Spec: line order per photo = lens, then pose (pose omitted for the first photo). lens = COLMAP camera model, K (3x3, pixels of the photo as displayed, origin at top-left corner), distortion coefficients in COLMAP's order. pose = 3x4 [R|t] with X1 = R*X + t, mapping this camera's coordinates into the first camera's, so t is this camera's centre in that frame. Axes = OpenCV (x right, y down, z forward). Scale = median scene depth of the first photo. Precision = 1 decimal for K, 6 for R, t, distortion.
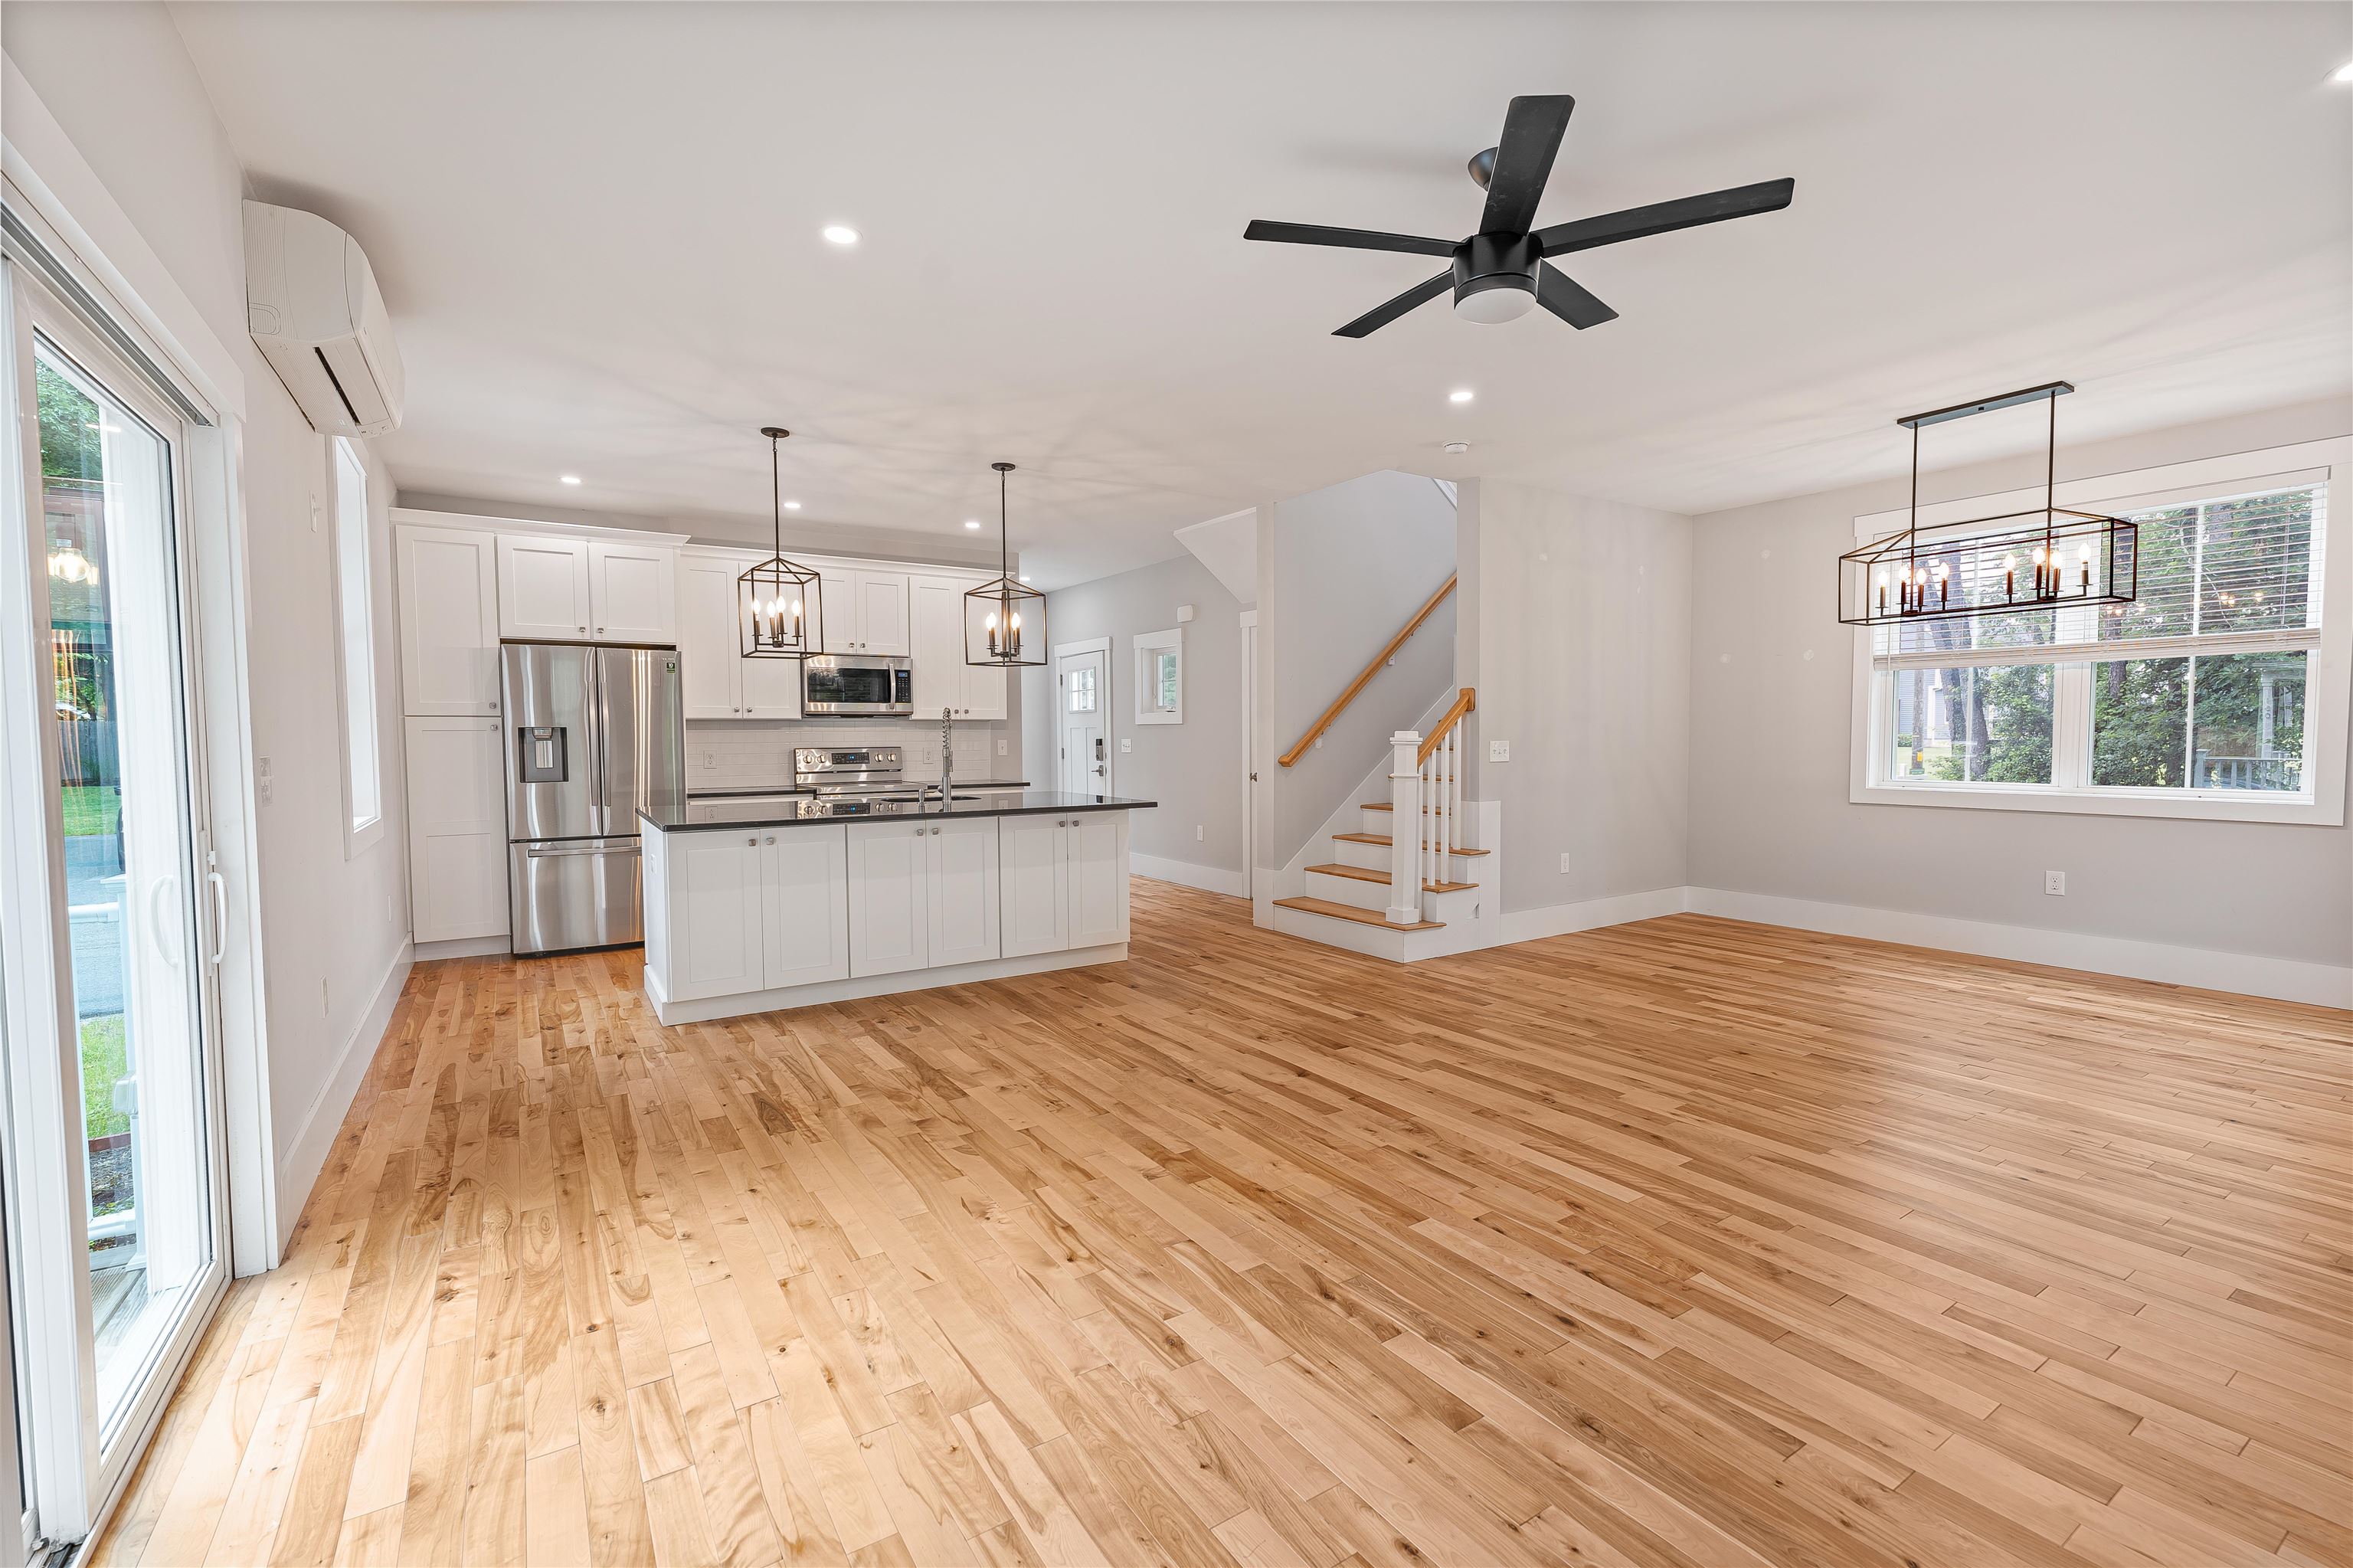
lens RADIAL K [[1022.4, 0, 1167.1], [0, 1022.4, 782.0], [0, 0, 1]] dist [0.000288, -0.000161]
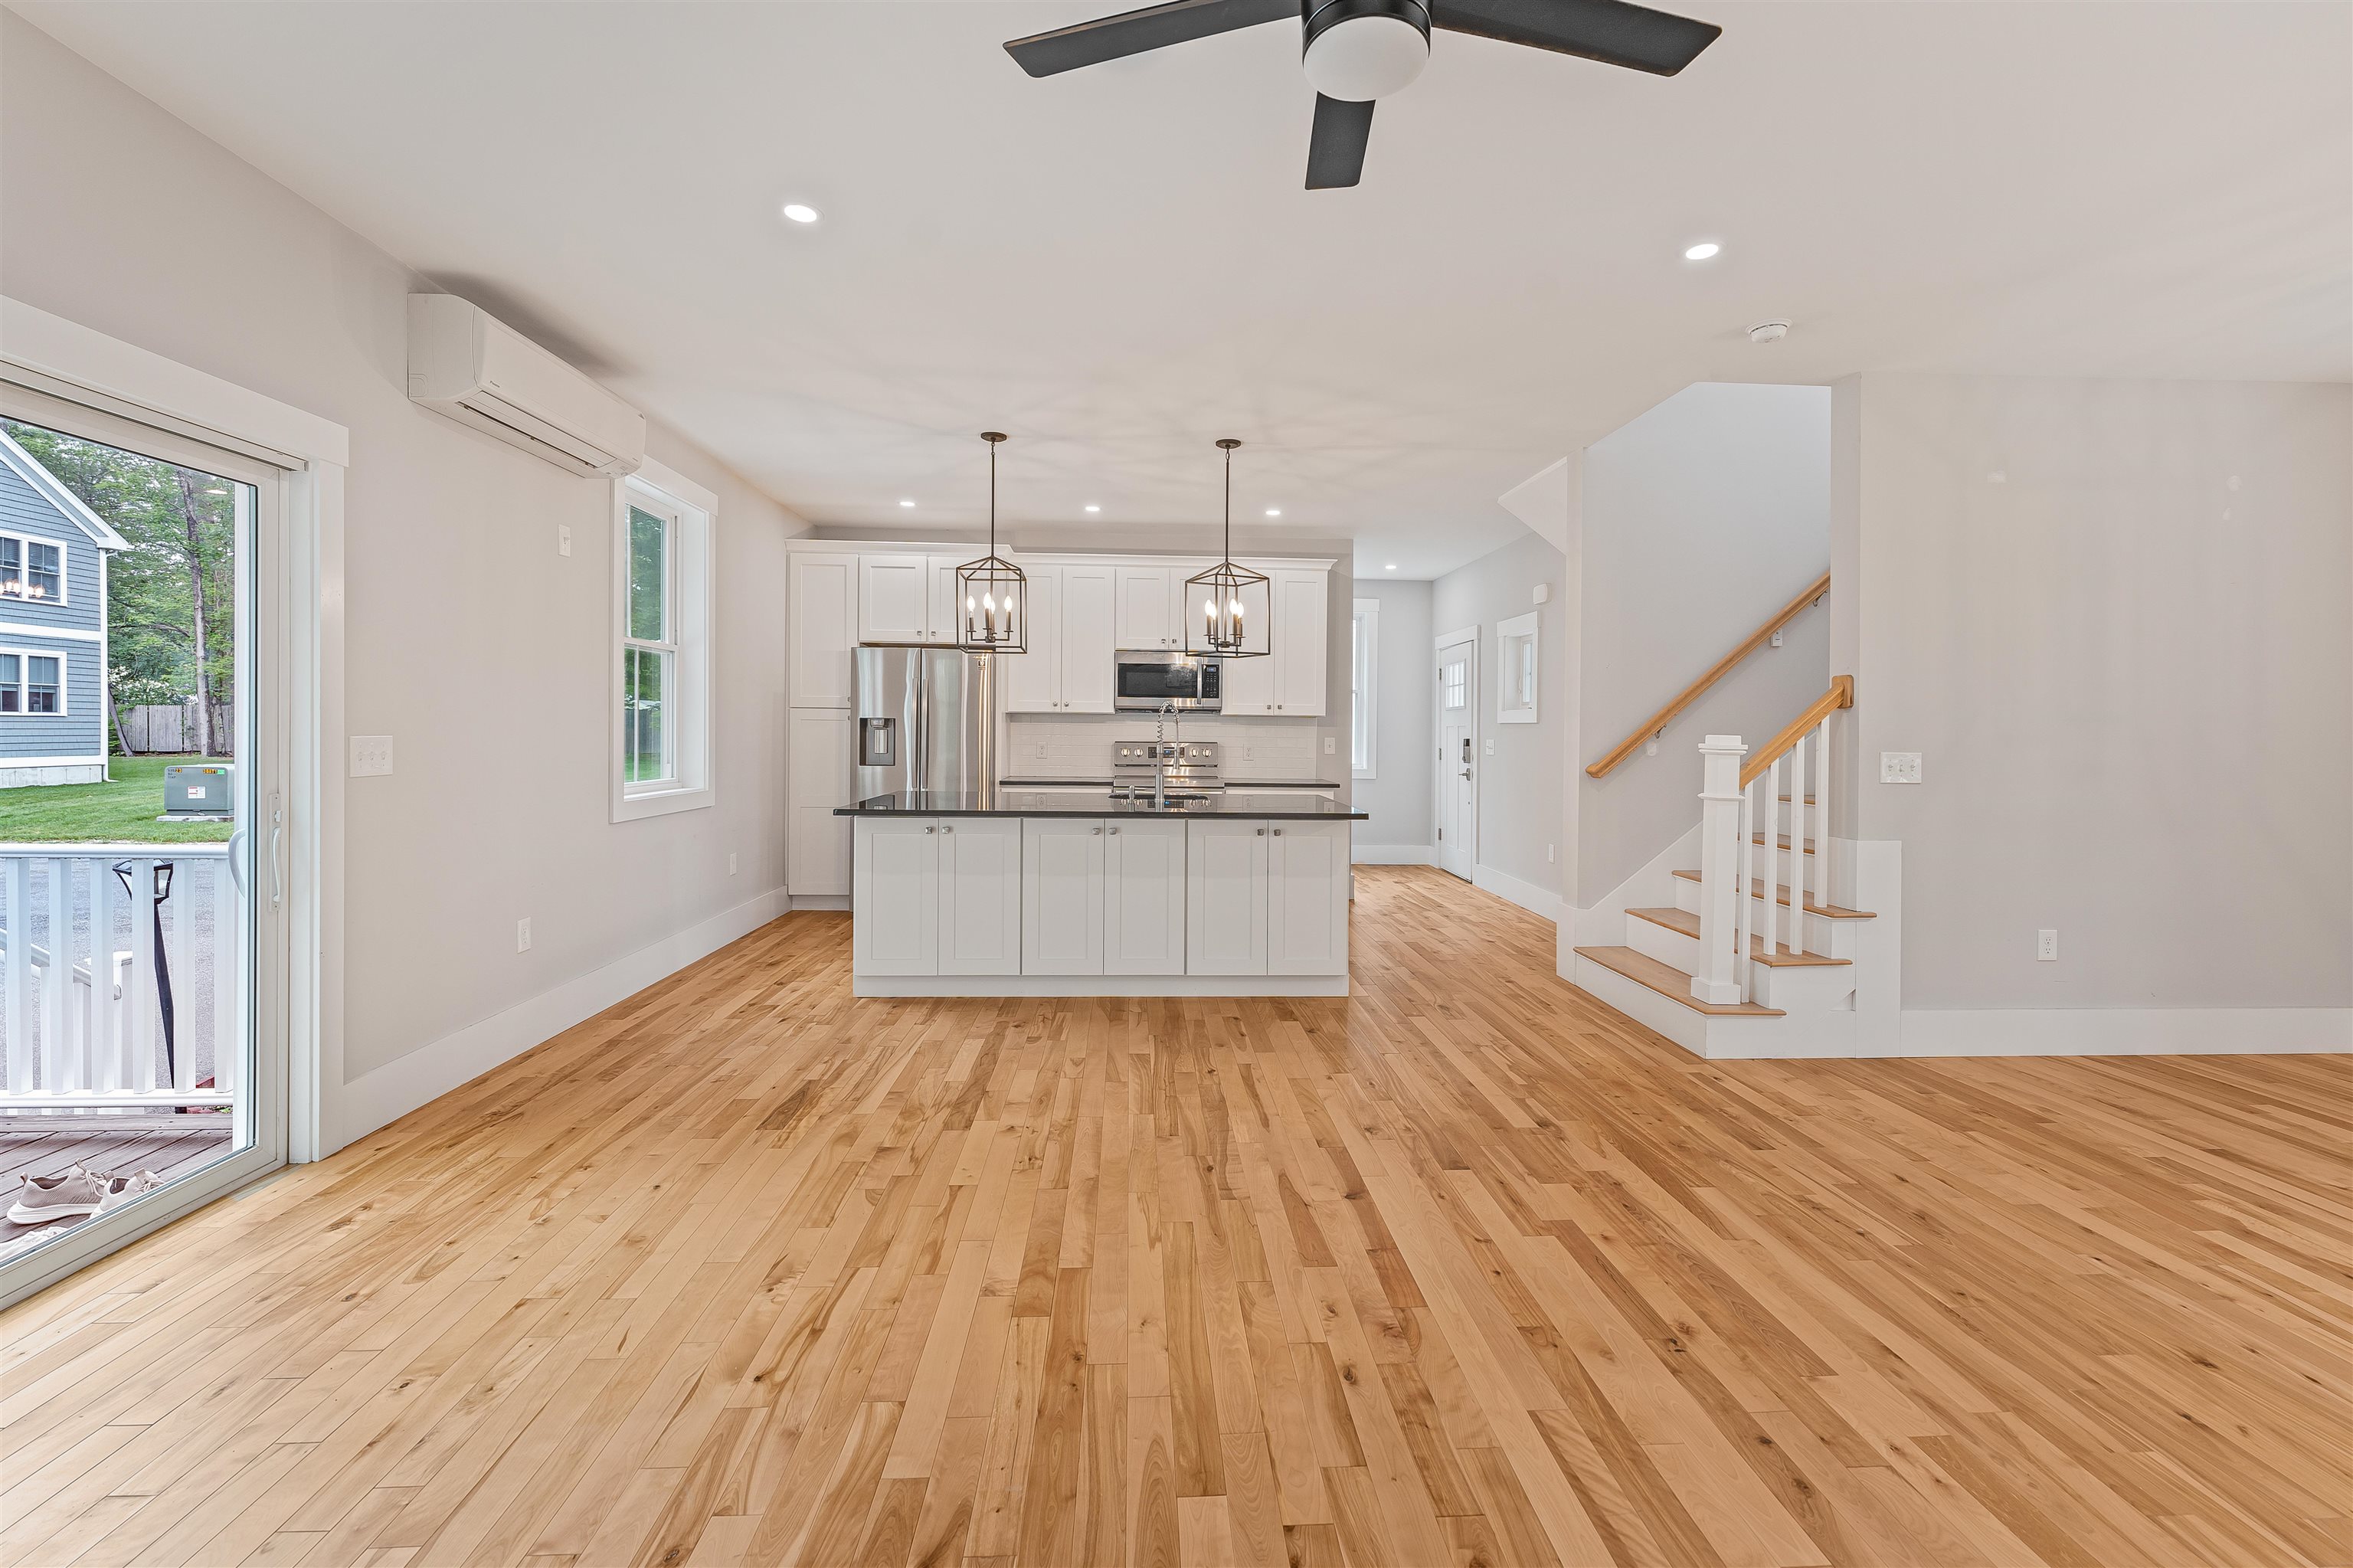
lens RADIAL K [[993.2, 0, 1176.9], [0, 993.2, 735.8], [0, 0, 1]] dist [0.000808, 0.000089]
pose [[0.867822, 0.018900, -0.496516, 0.325341], [-0.039910, 0.998699, -0.031739, -0.015492], [0.495270, 0.047360, 0.867447, 0.261846]]
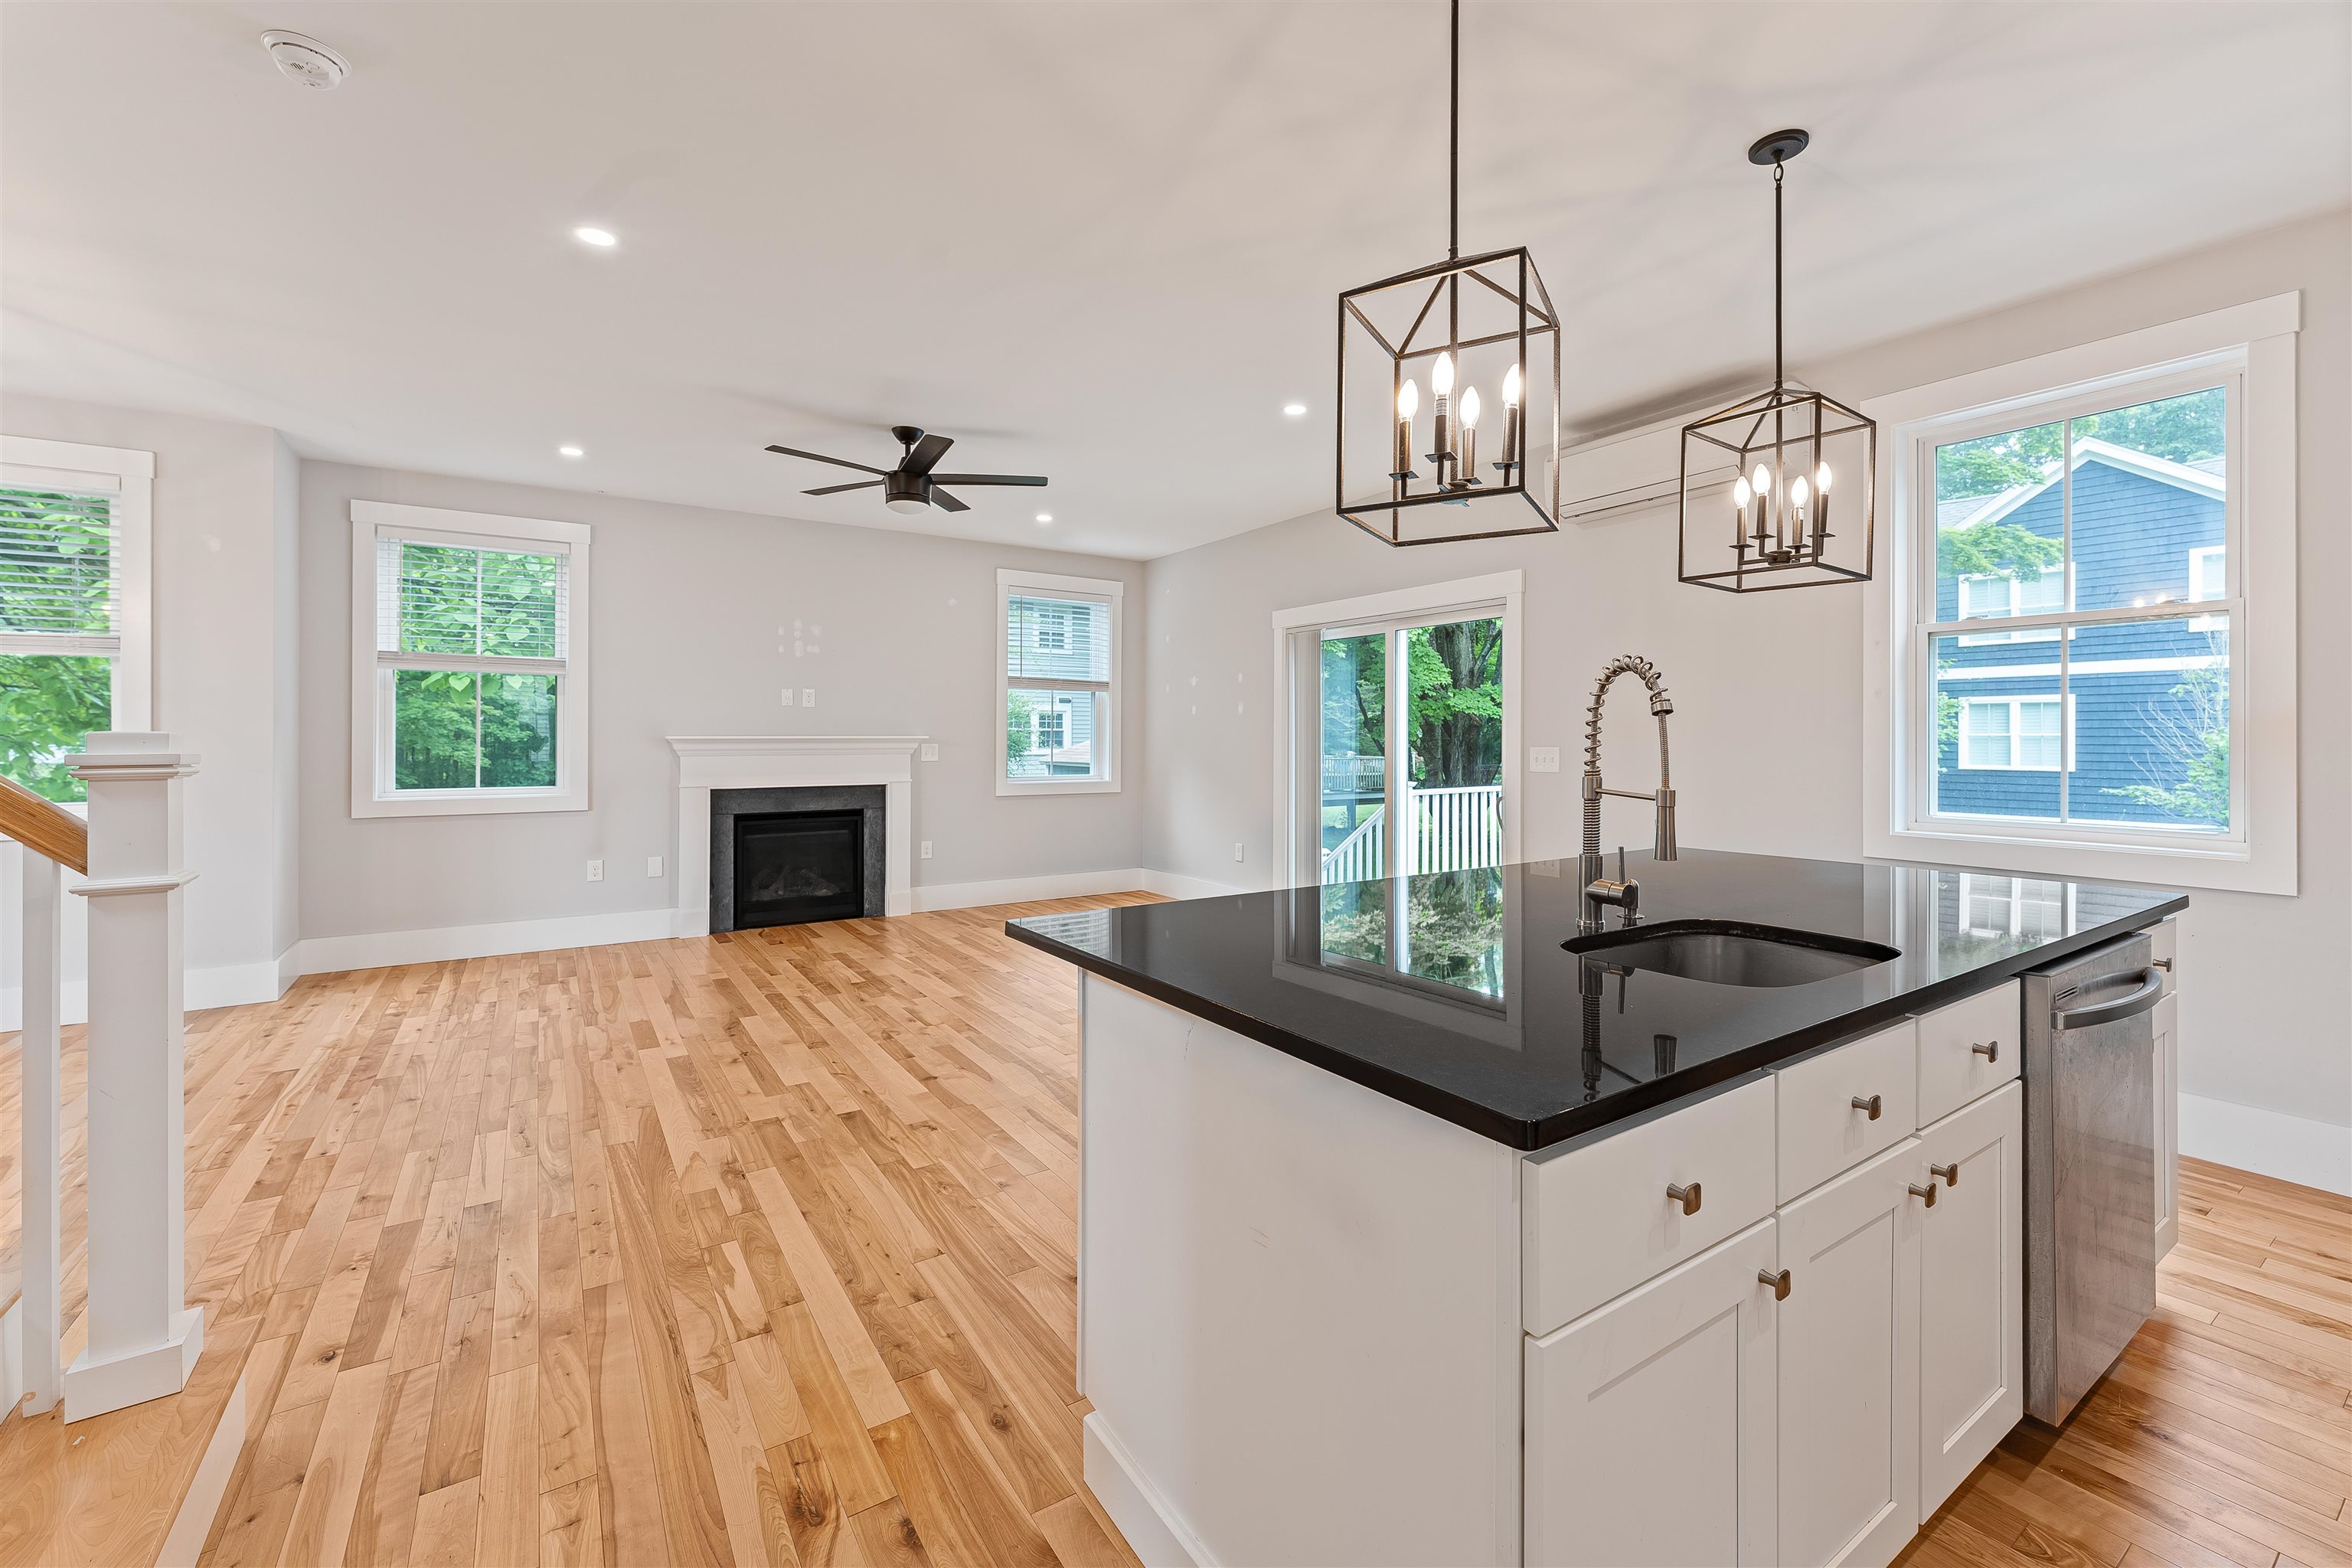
lens RADIAL K [[965.1, 0, 1207.5], [0, 965.1, 738.9], [0, 0, 1]] dist [0.000787, 0.000182]
pose [[-0.999322, 0.006229, -0.036291, -0.090713], [0.004521, 0.998886, 0.046979, -0.078757], [0.036543, 0.046783, -0.998236, 1.696836]]
